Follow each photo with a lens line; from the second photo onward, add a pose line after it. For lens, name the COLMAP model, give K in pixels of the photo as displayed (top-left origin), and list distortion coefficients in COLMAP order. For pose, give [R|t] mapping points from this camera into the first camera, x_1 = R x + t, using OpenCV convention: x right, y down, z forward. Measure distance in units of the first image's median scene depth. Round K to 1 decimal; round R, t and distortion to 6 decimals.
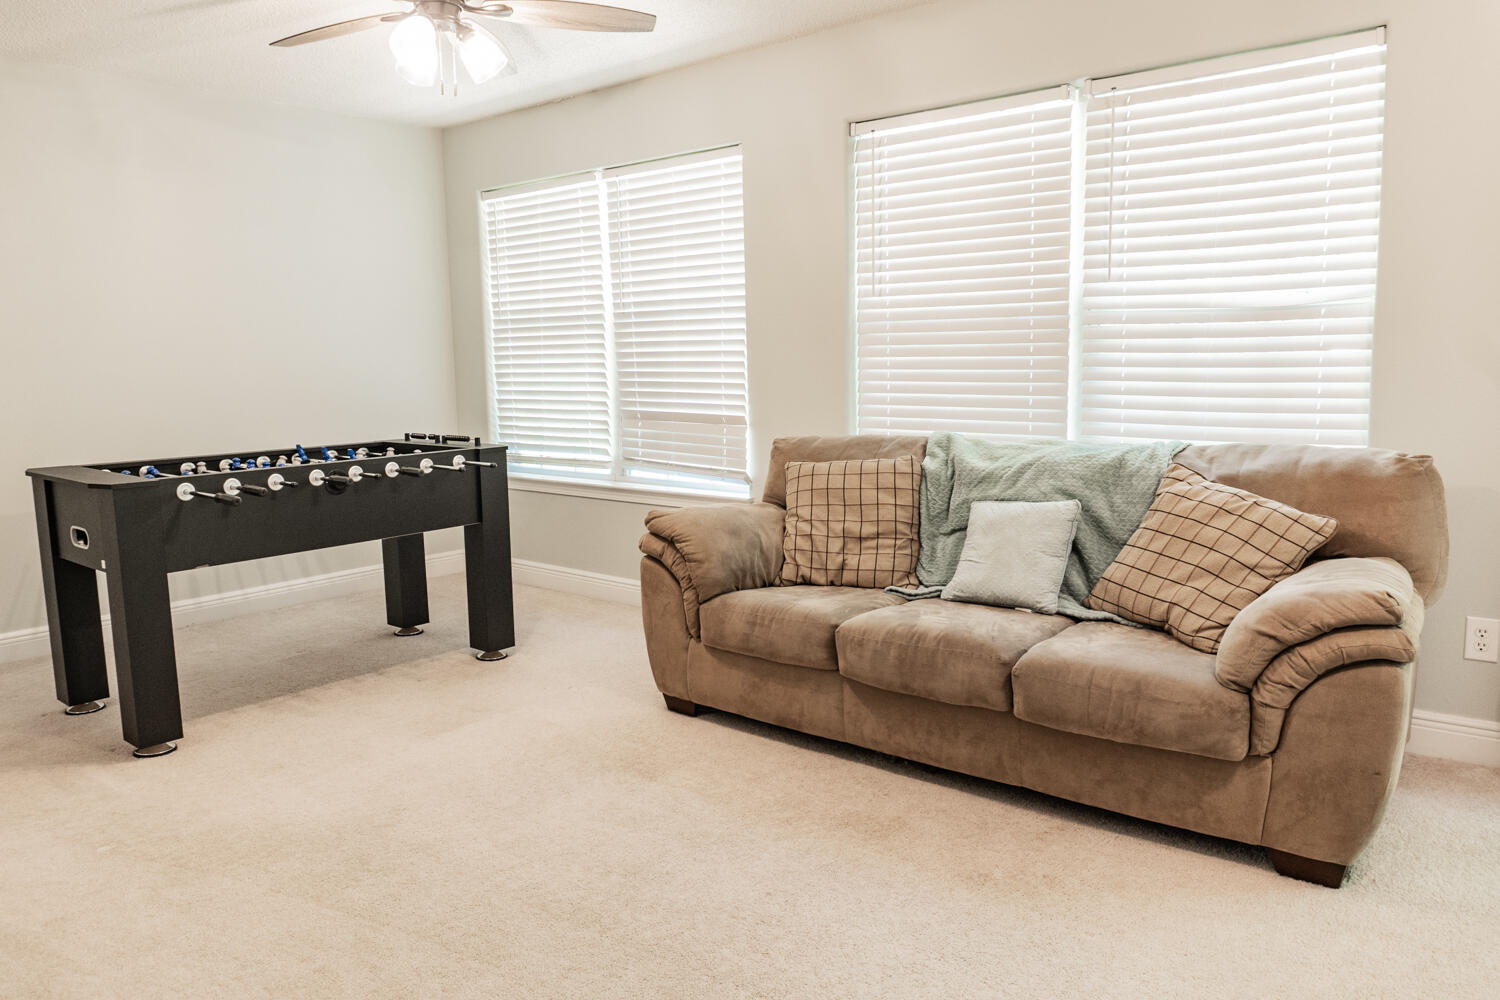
lens RADIAL K [[1030.1, 0, 740.4], [0, 1030.1, 501.9], [0, 0, 1]] dist [-0.019127, -0.004030]
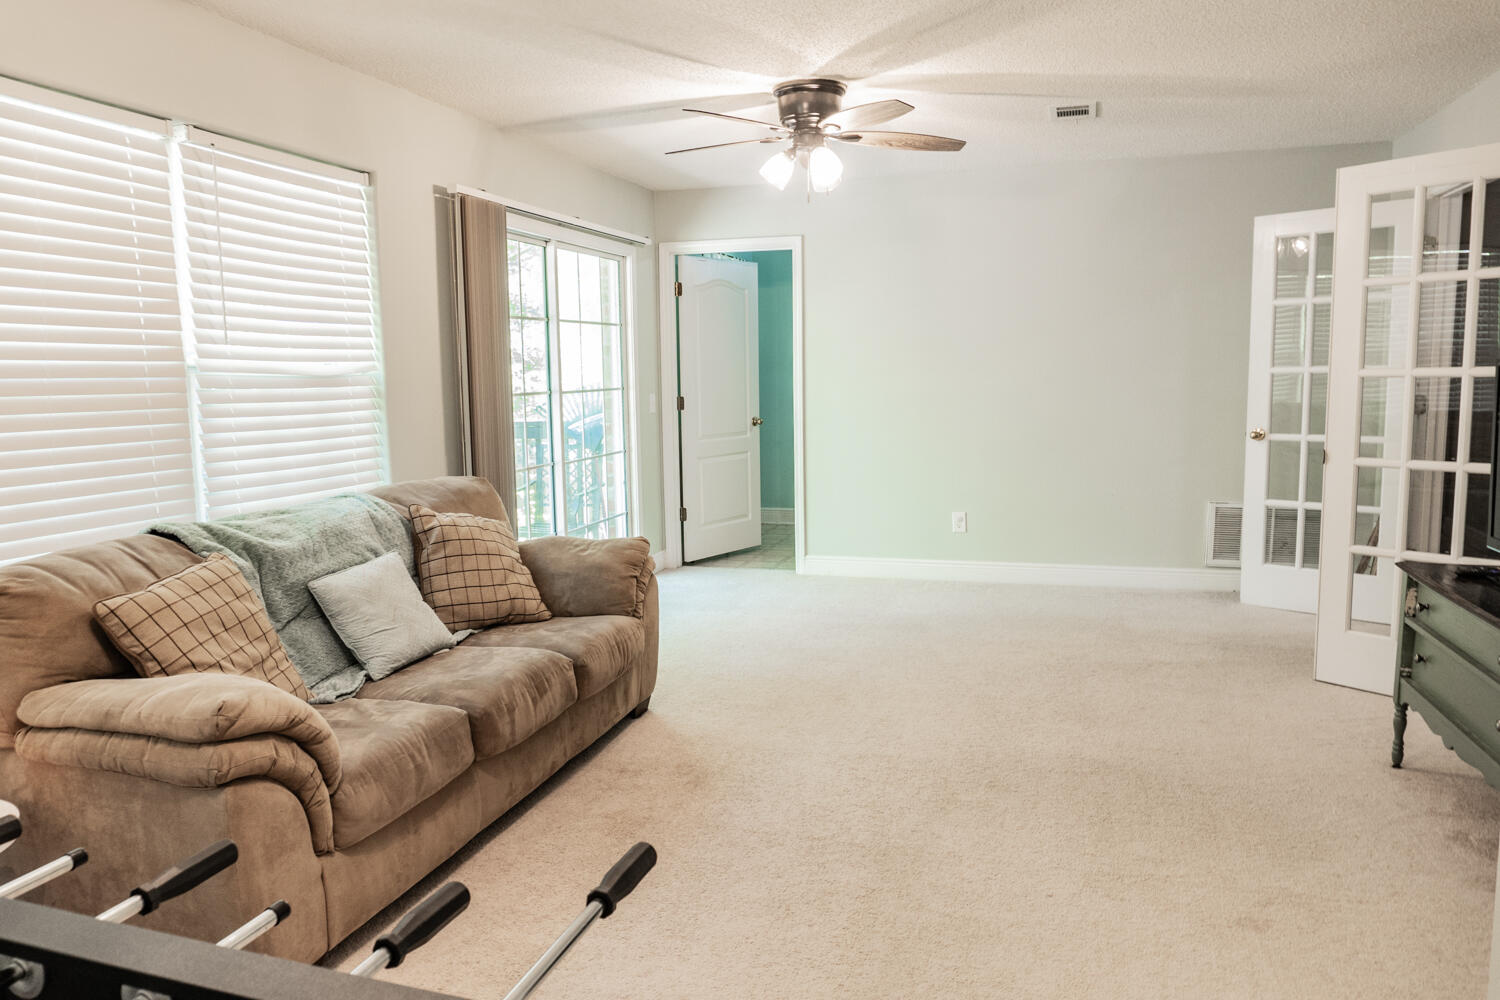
lens RADIAL K [[1030.1, 0, 740.4], [0, 1030.1, 501.9], [0, 0, 1]] dist [-0.019127, -0.004030]
pose [[-0.372476, -0.089189, 0.923746, -0.696570], [0.150688, 0.976350, 0.155029, -0.142444], [-0.915726, 0.196942, -0.350227, 0.896911]]
